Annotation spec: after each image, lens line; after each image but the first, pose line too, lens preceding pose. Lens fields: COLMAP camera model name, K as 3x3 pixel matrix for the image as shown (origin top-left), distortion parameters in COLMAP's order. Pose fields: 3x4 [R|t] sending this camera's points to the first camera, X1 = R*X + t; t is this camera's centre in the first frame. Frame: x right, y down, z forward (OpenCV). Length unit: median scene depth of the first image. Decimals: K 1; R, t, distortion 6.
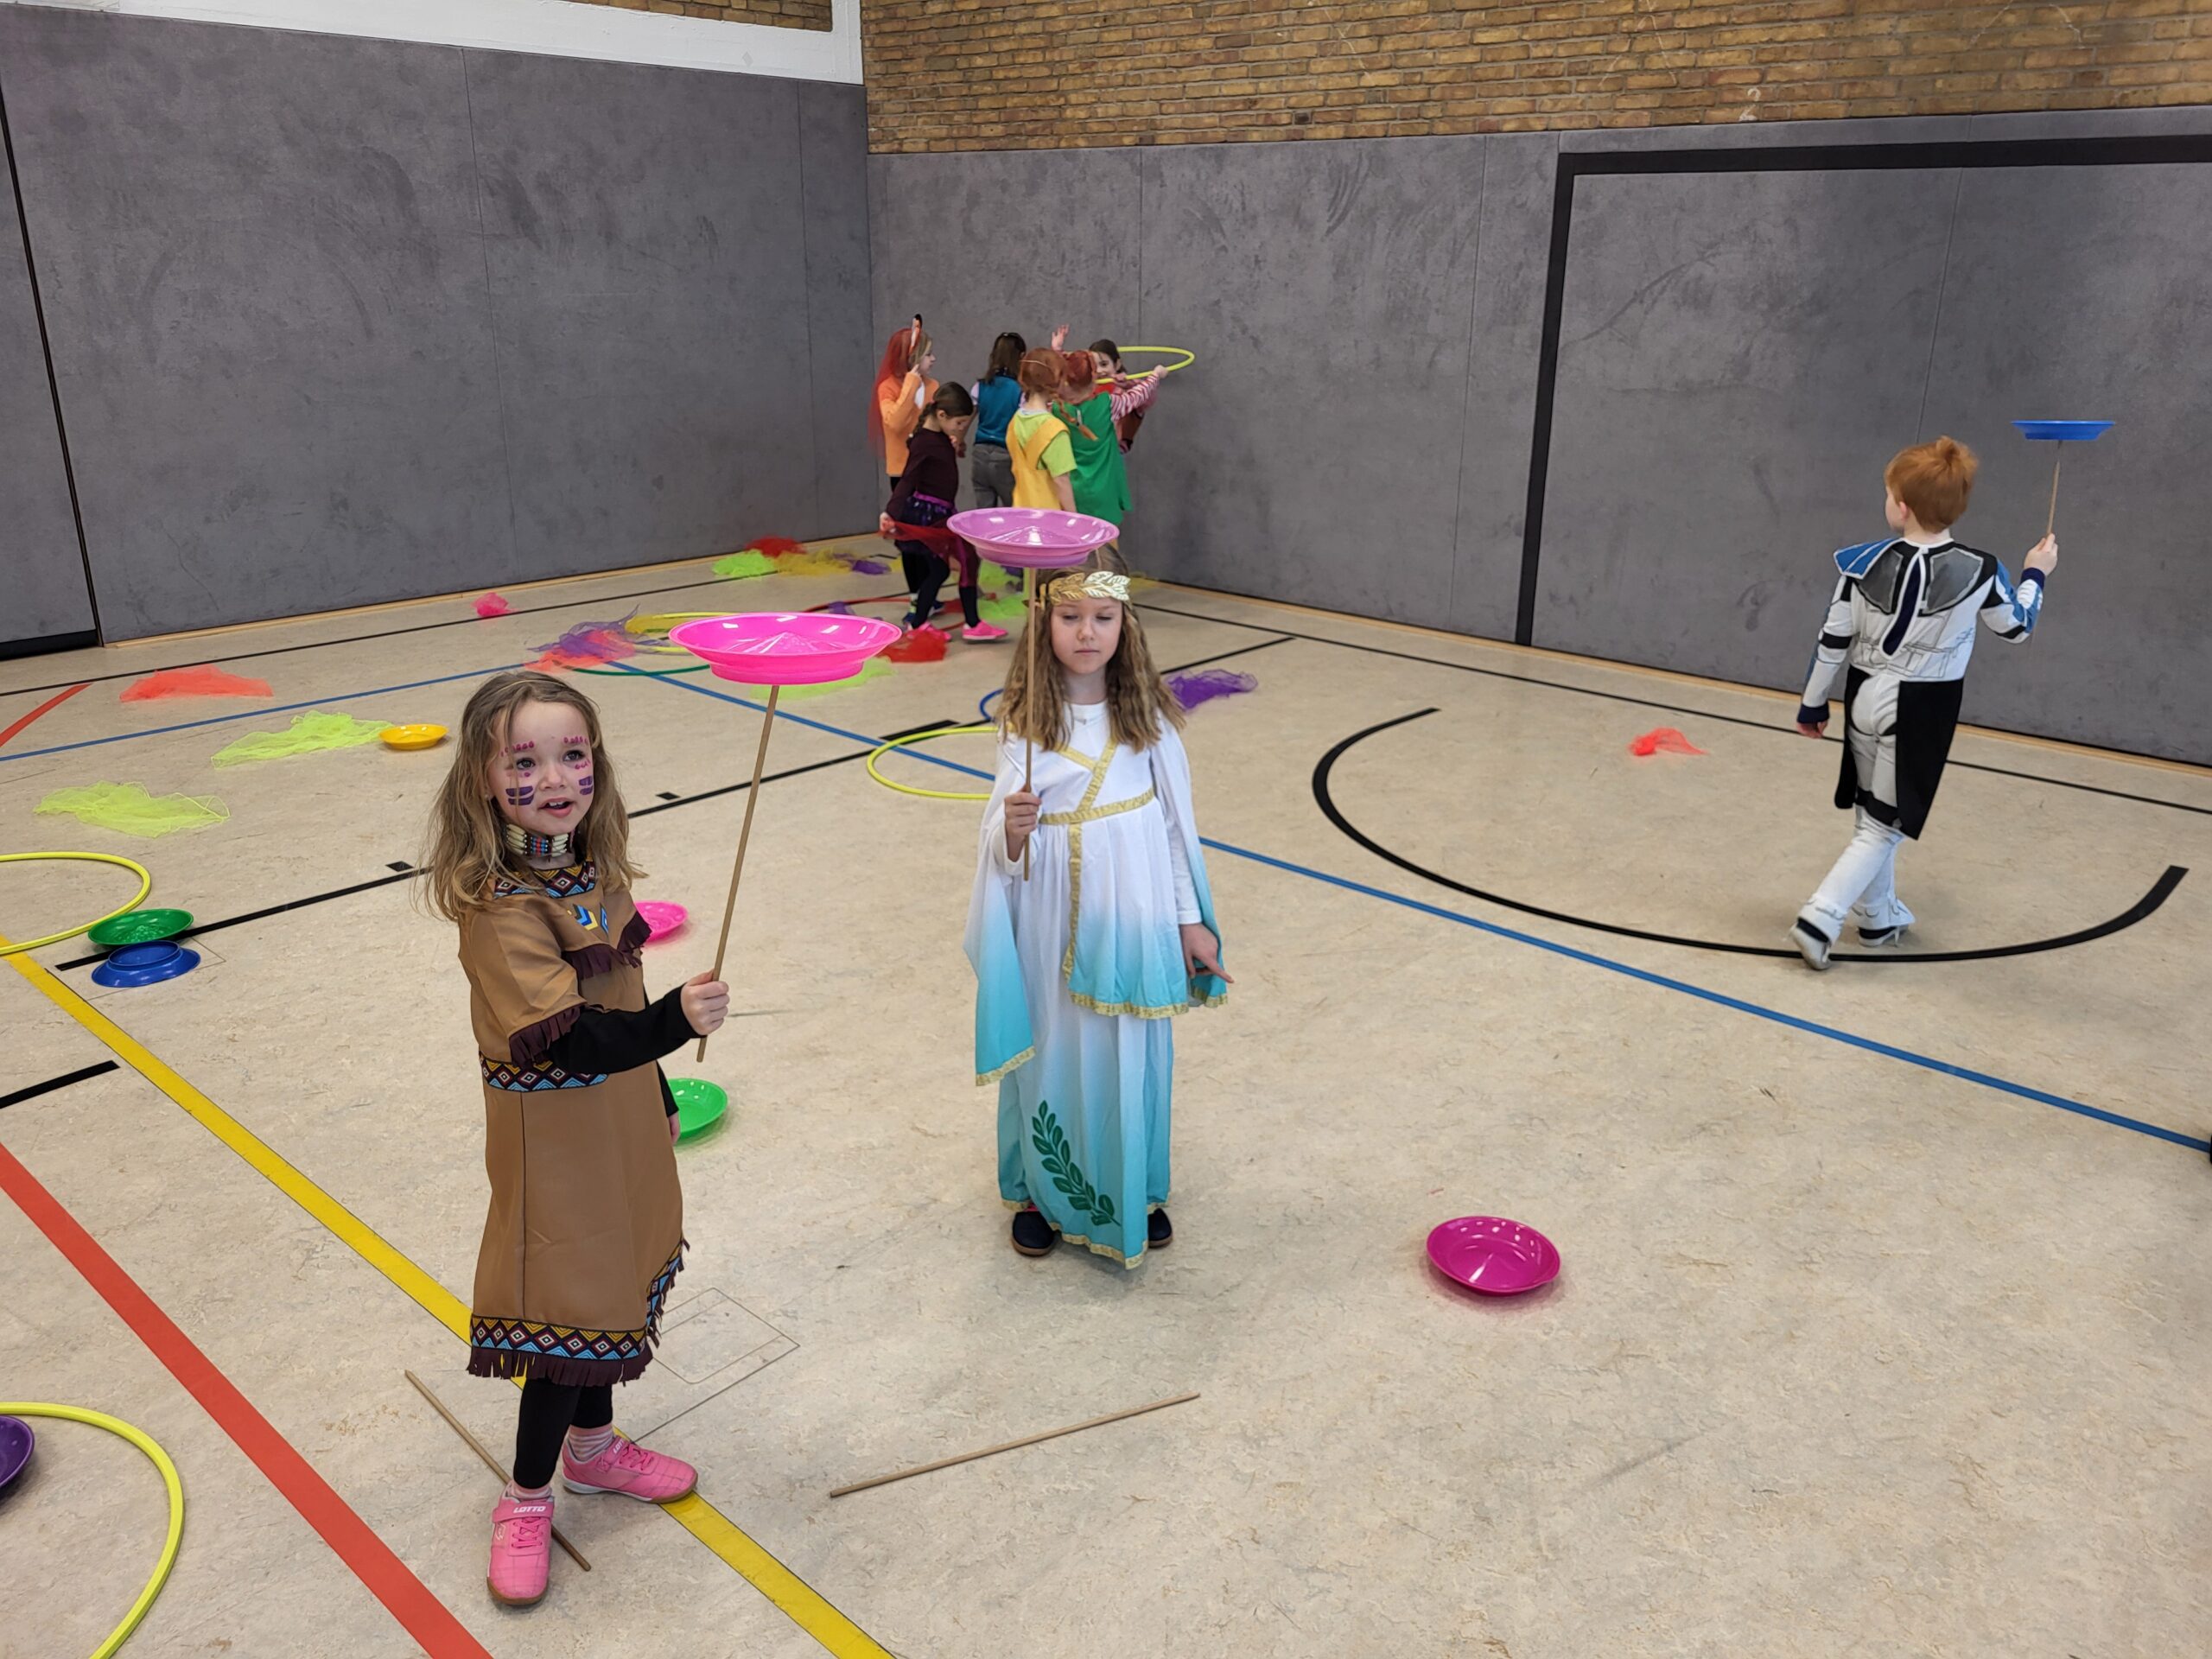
lens RADIAL K [[1715.2, 0, 1103.2], [0, 1715.2, 821.1], [0, 0, 1]] dist [0.039503, -0.015077]
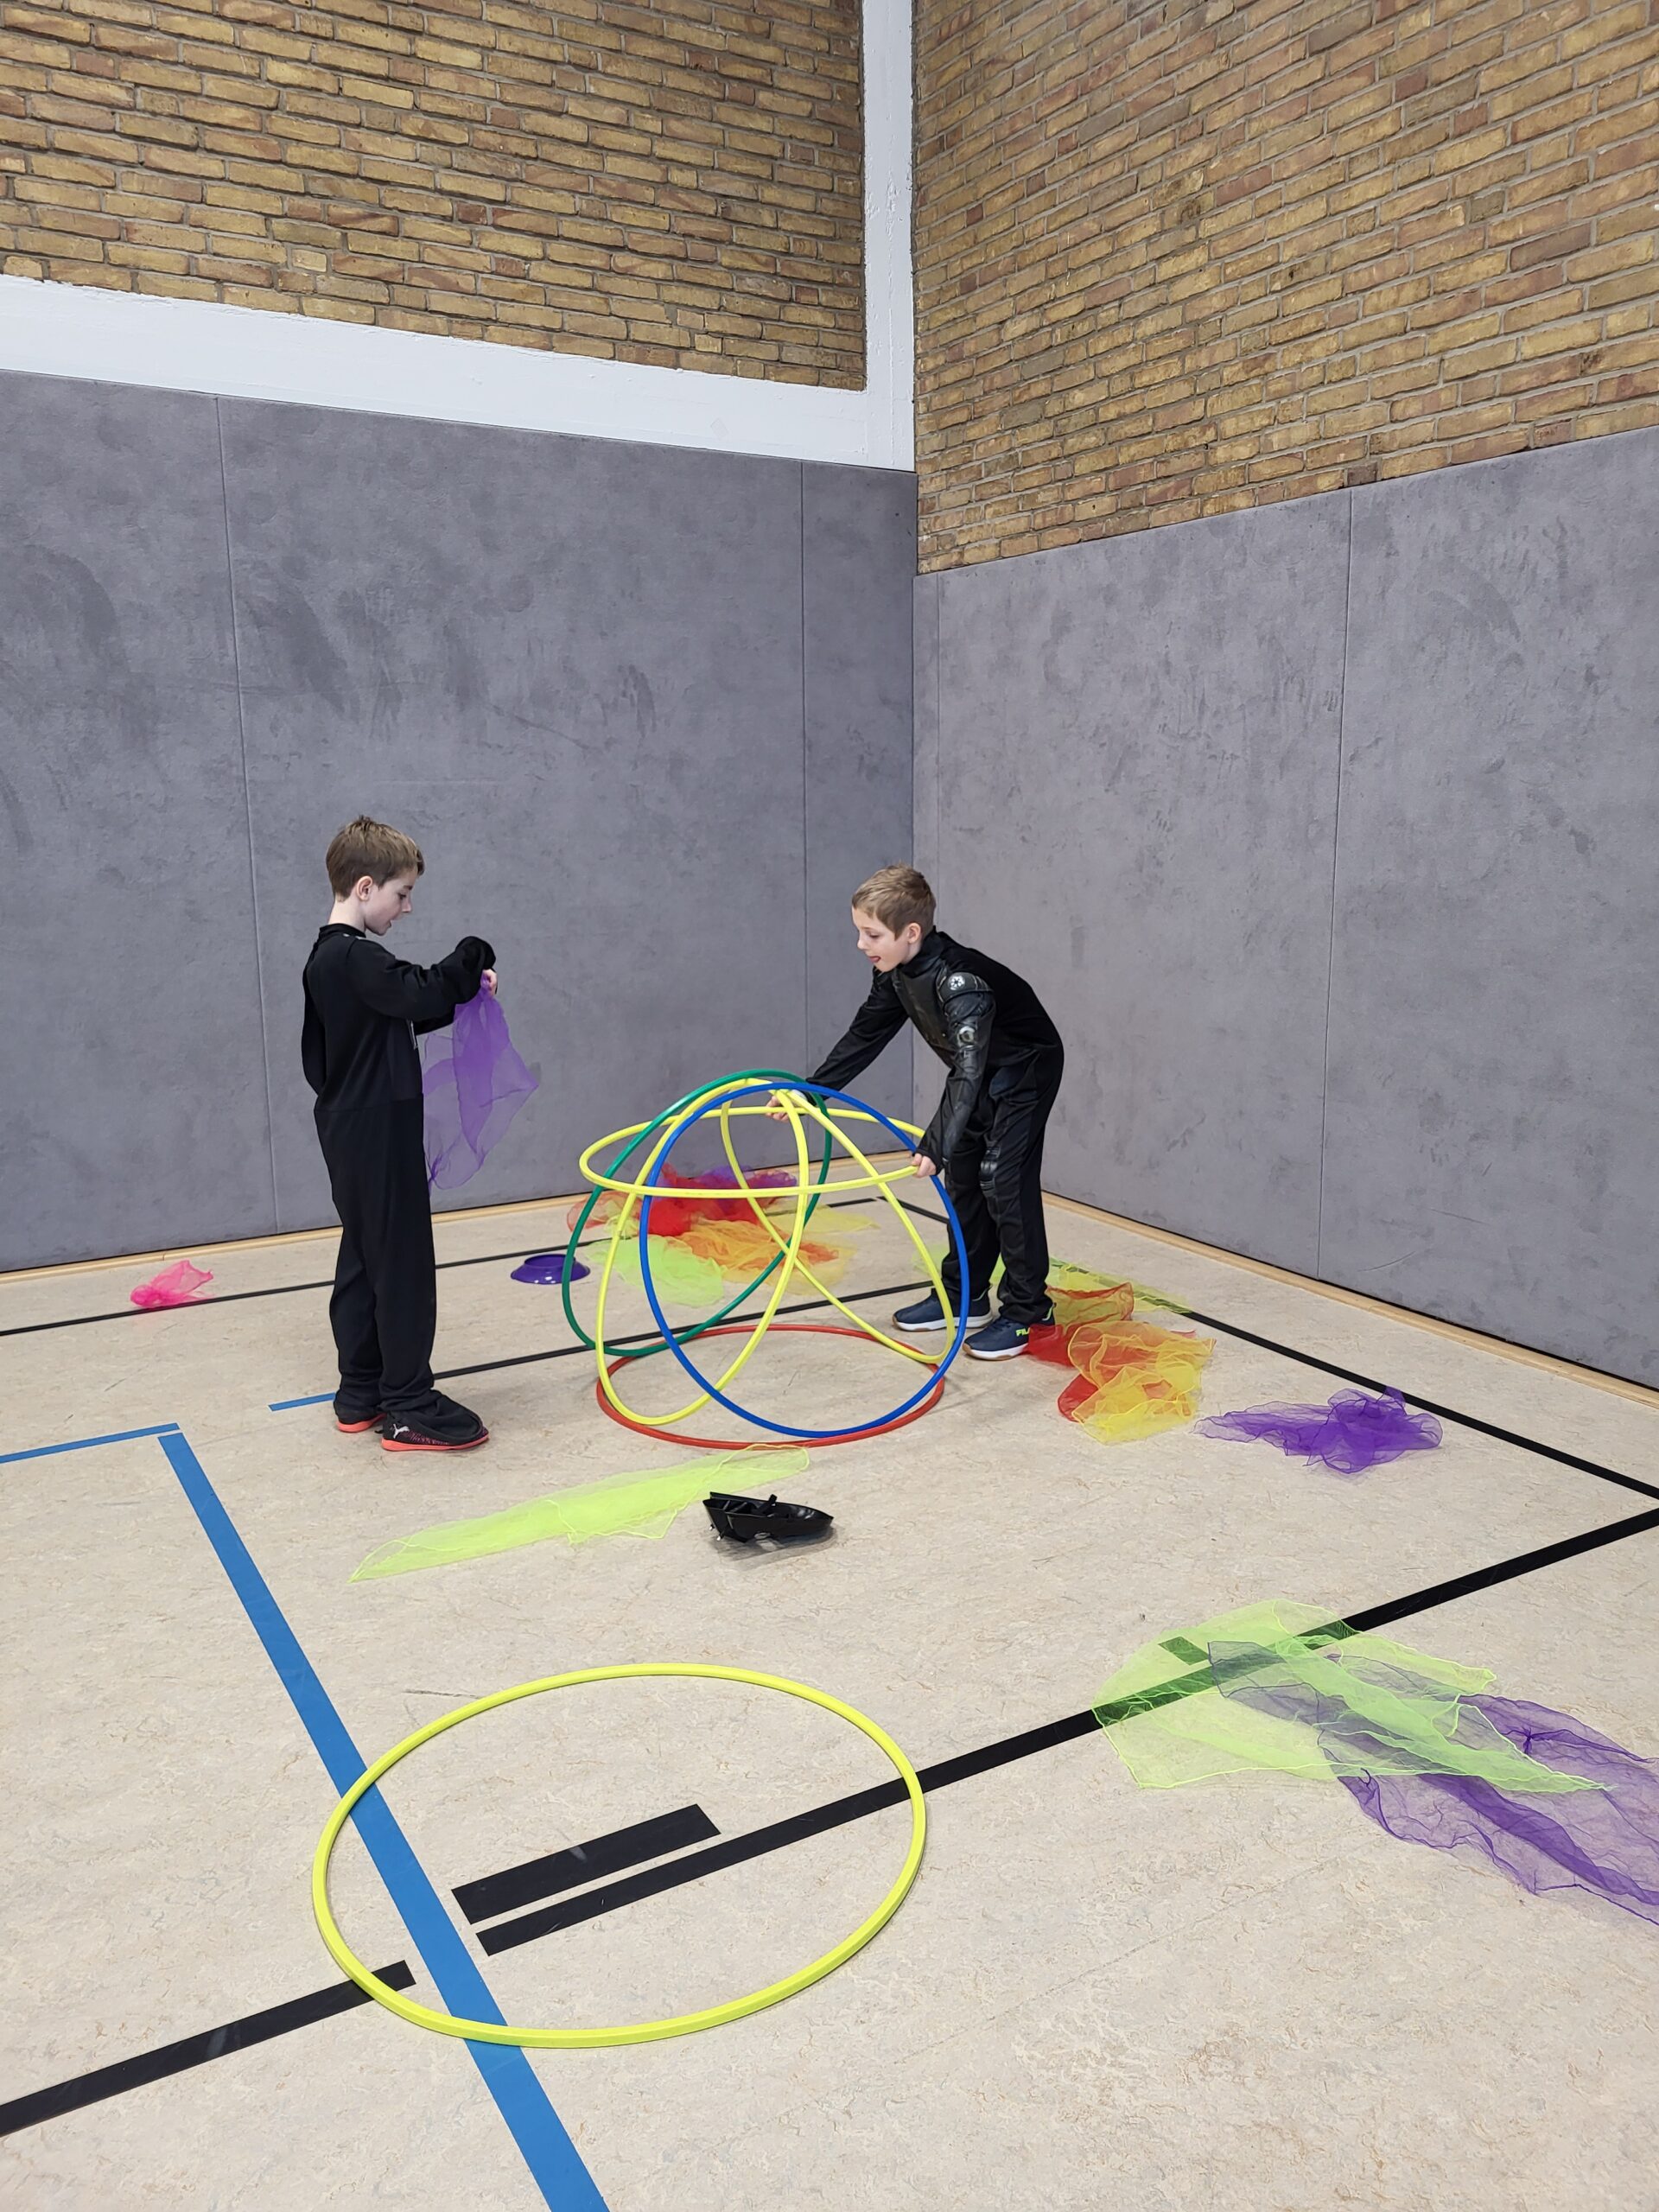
lens RADIAL K [[1715.2, 0, 842.1], [0, 1715.2, 1104.1], [0, 0, 1]] dist [0.039503, -0.015077]
pose [[0.957887, 0.037053, -0.284746, 0.029808], [-0.078256, 0.987789, -0.134717, -0.119908], [0.276277, 0.151327, 0.949090, 0.475959]]
